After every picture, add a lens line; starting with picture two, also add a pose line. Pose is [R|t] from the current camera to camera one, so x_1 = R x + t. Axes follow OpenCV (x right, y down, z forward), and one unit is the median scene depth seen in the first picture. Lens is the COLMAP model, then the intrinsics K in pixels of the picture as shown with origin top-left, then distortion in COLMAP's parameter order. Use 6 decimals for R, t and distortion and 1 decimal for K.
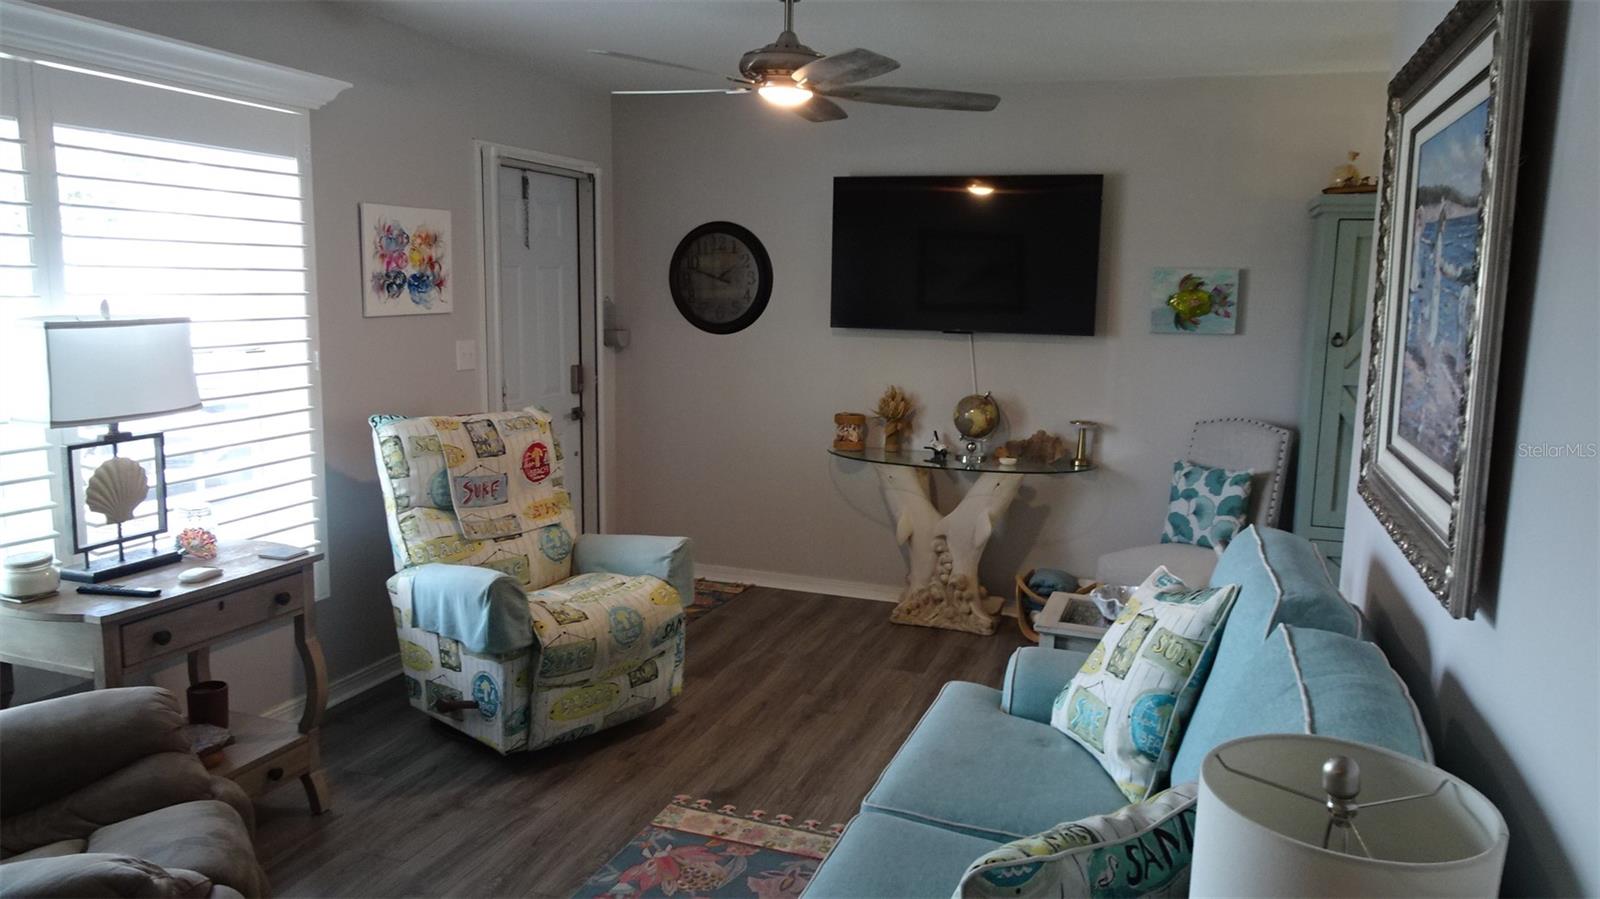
lens RADIAL K [[1140.0, 0, 806.5], [0, 1140.0, 446.8], [0, 0, 1]] dist [0.012851, -0.003466]
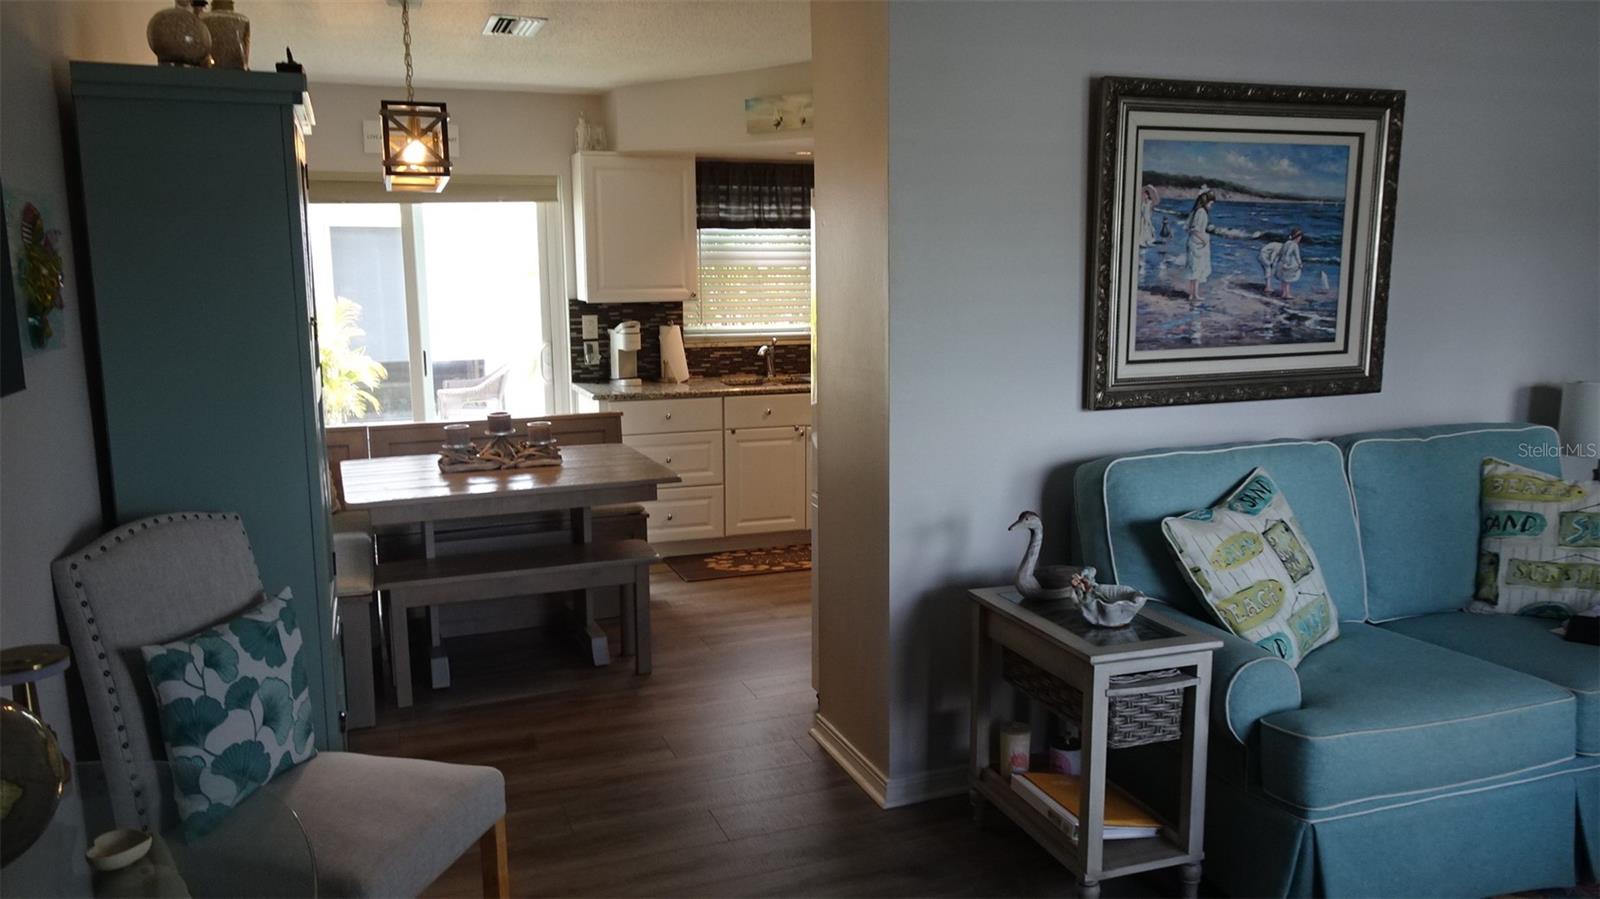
lens RADIAL K [[1154.0, 0, 809.1], [0, 1154.0, 445.7], [0, 0, 1]] dist [0.023658, 0.002159]
pose [[-0.640803, -0.126918, 0.757142, -0.152863], [0.106308, 0.962069, 0.251243, -0.149179], [-0.760309, 0.241487, -0.603004, 1.103143]]
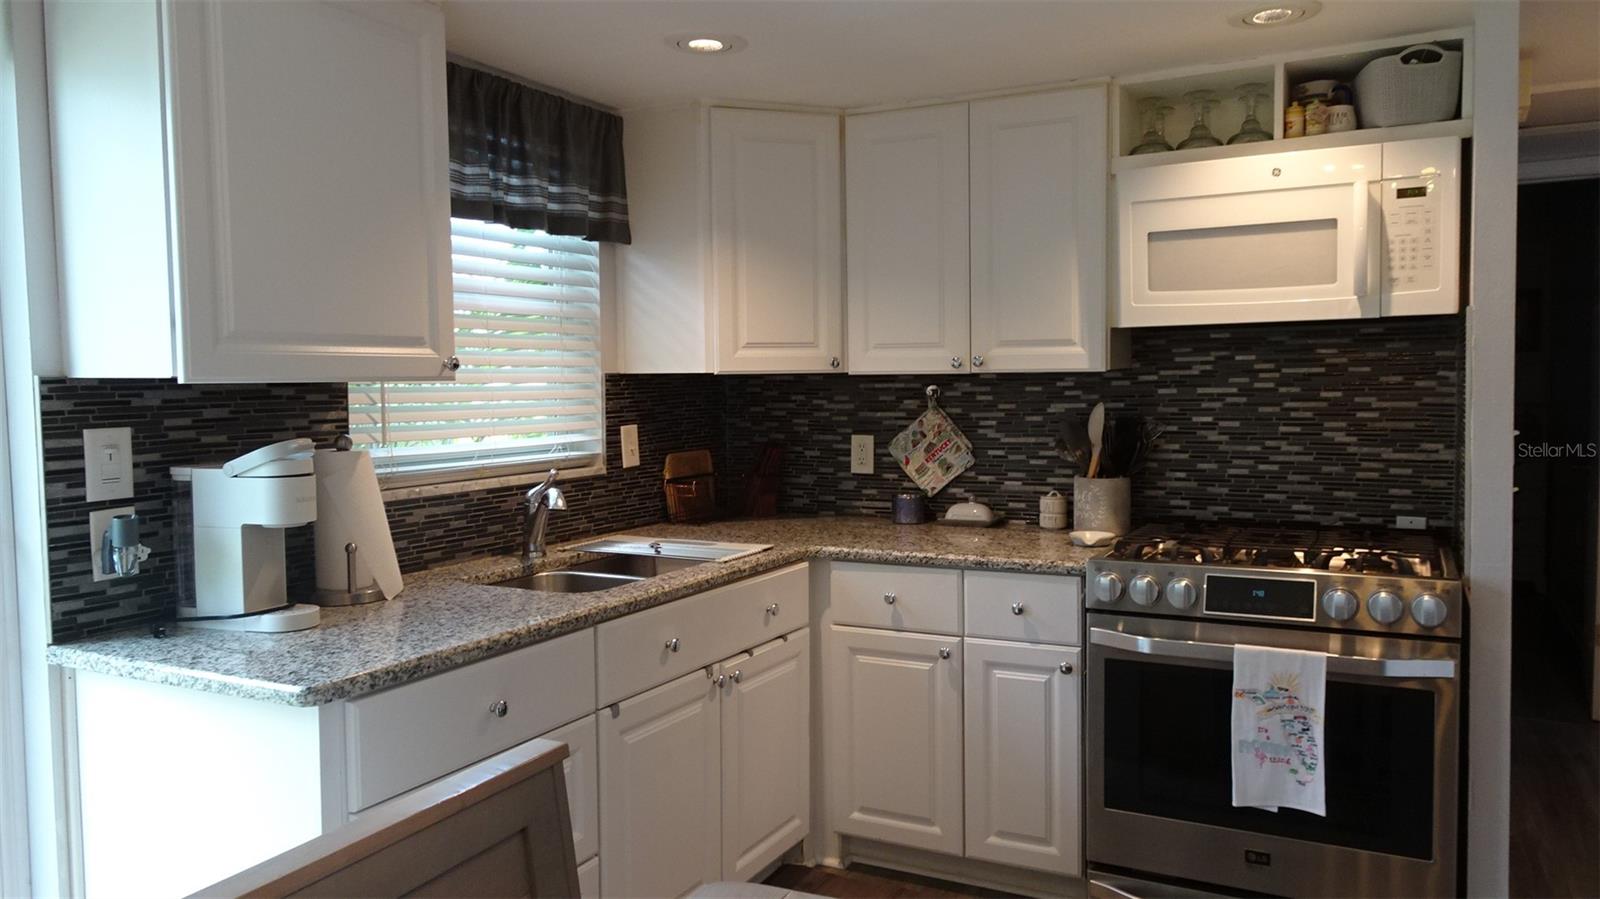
lens RADIAL K [[1140.0, 0, 806.5], [0, 1140.0, 446.8], [0, 0, 1]] dist [0.012851, -0.003466]
pose [[-0.989280, -0.011952, 0.145538, 0.724571], [0.017575, 0.979654, 0.199921, -0.059184], [-0.144966, 0.200335, -0.968943, 0.831246]]
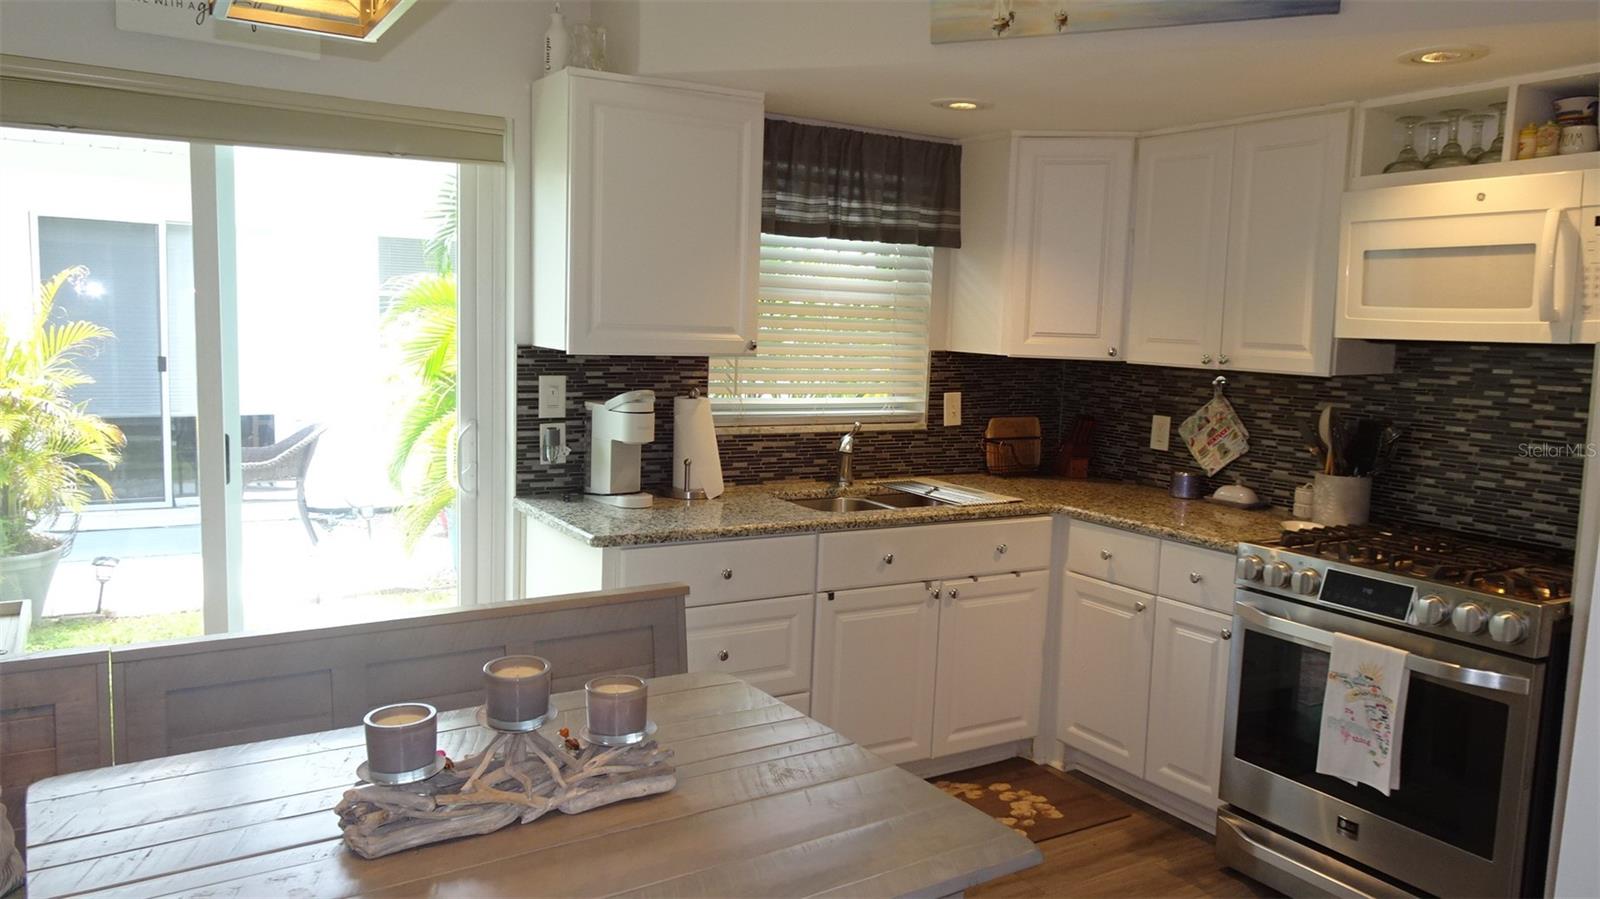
lens RADIAL K [[1140.0, 0, 806.5], [0, 1140.0, 446.8], [0, 0, 1]] dist [0.012851, -0.003466]
pose [[-0.775550, -0.112318, 0.621215, 0.463613], [0.042902, 0.972393, 0.229373, -0.100591], [-0.629827, 0.204542, -0.749320, 0.903971]]
